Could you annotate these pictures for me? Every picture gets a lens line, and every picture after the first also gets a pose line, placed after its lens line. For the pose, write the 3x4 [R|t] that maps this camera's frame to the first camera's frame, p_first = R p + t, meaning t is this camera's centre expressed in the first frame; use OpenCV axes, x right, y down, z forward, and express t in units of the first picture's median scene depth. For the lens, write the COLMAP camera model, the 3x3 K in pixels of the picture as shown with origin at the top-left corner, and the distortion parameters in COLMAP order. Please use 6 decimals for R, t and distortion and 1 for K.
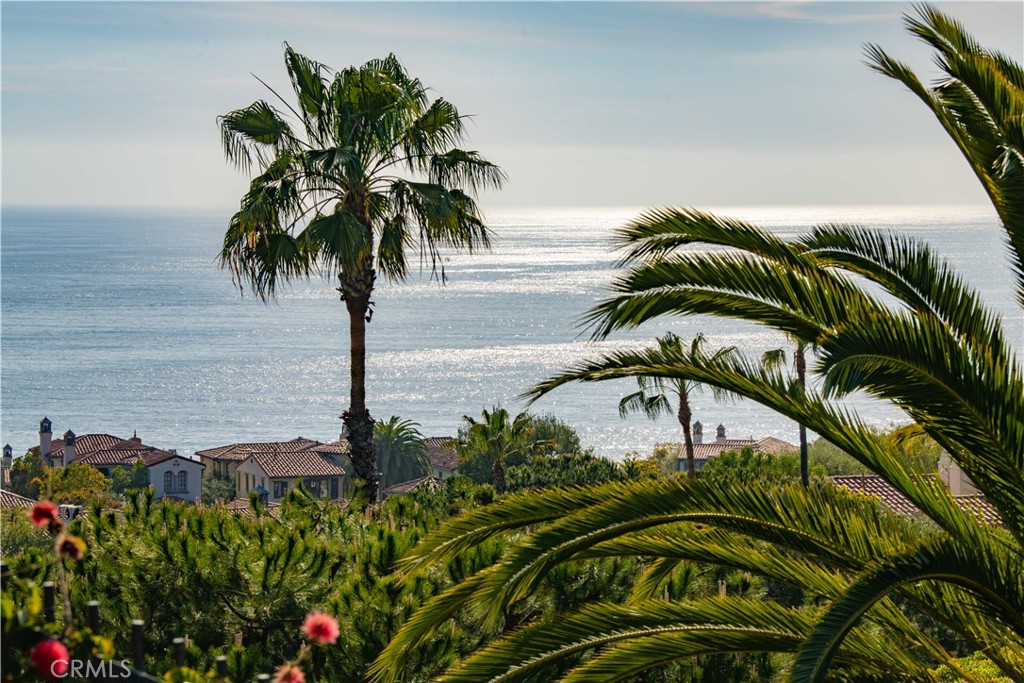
lens RADIAL K [[3535.9, 0, 513.3], [0, 3535.9, 343.1], [0, 0, 1]] dist [1.273491, 0.000000]
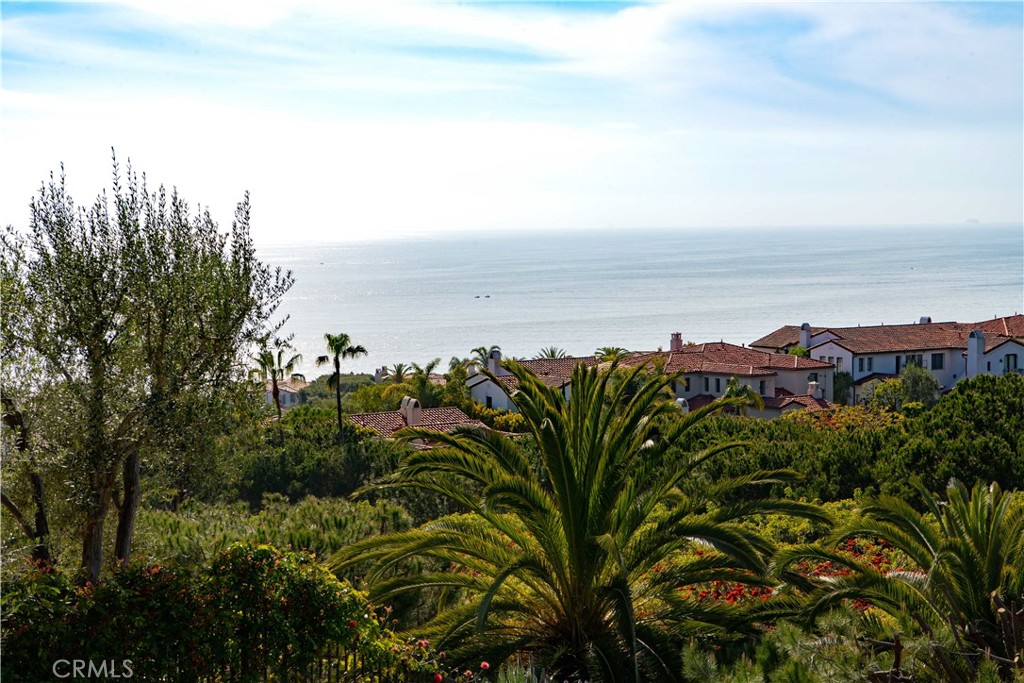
lens RADIAL K [[2014.7, 0, 510.3], [0, 2014.7, 340.1], [0, 0, 1]] dist [0.400535, 0.000000]
pose [[0.982544, -0.027492, 0.183988, -0.120976], [0.025109, 0.999568, 0.015273, -0.092725], [-0.184328, -0.010387, 0.982810, -0.385204]]
